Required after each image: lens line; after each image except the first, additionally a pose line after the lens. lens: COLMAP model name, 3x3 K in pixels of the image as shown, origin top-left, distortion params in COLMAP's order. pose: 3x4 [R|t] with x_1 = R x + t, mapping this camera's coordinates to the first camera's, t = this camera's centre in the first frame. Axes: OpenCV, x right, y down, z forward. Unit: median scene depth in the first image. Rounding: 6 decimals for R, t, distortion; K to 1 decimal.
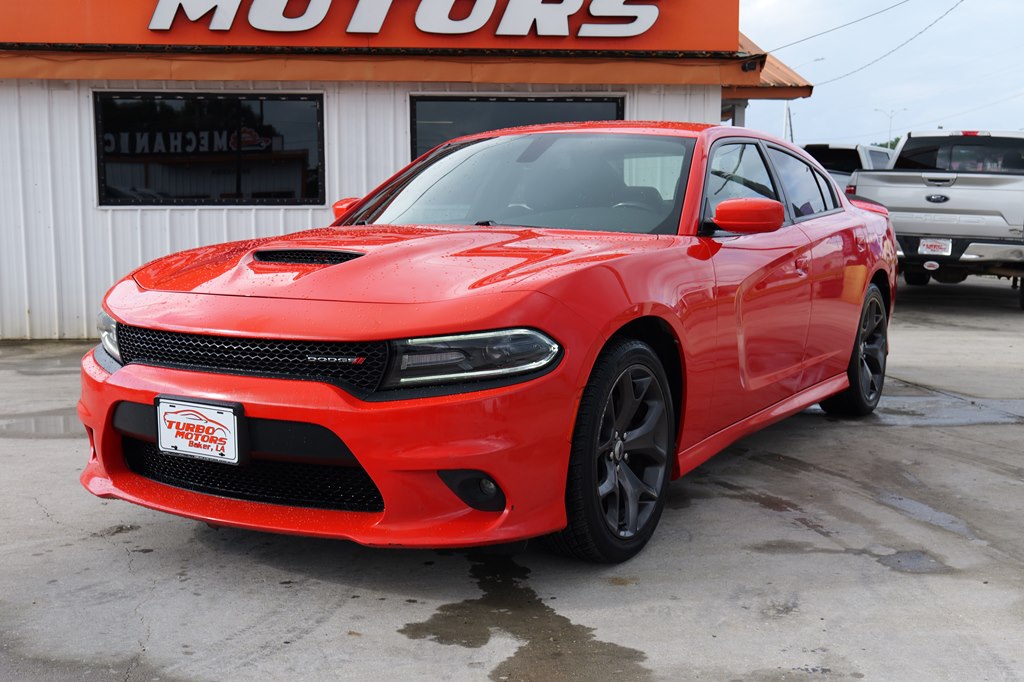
lens RADIAL K [[1189.9, 0, 505.8], [0, 1189.9, 351.3], [0, 0, 1]] dist [0.005248, 0.004433]
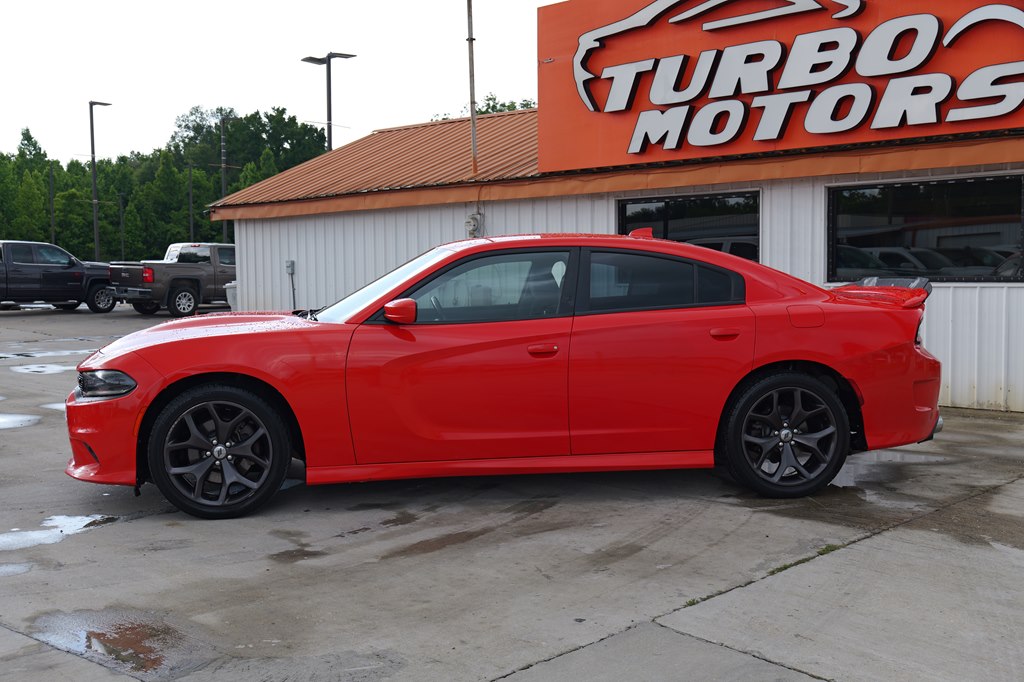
lens RADIAL K [[1113.9, 0, 535.6], [0, 1113.9, 339.5], [0, 0, 1]] dist [-0.003502, 0.008390]
pose [[0.623020, 0.047200, -0.780780, 1.482545], [-0.088689, 0.996003, -0.010559, -0.089687], [0.777161, 0.075825, 0.624717, 0.345428]]
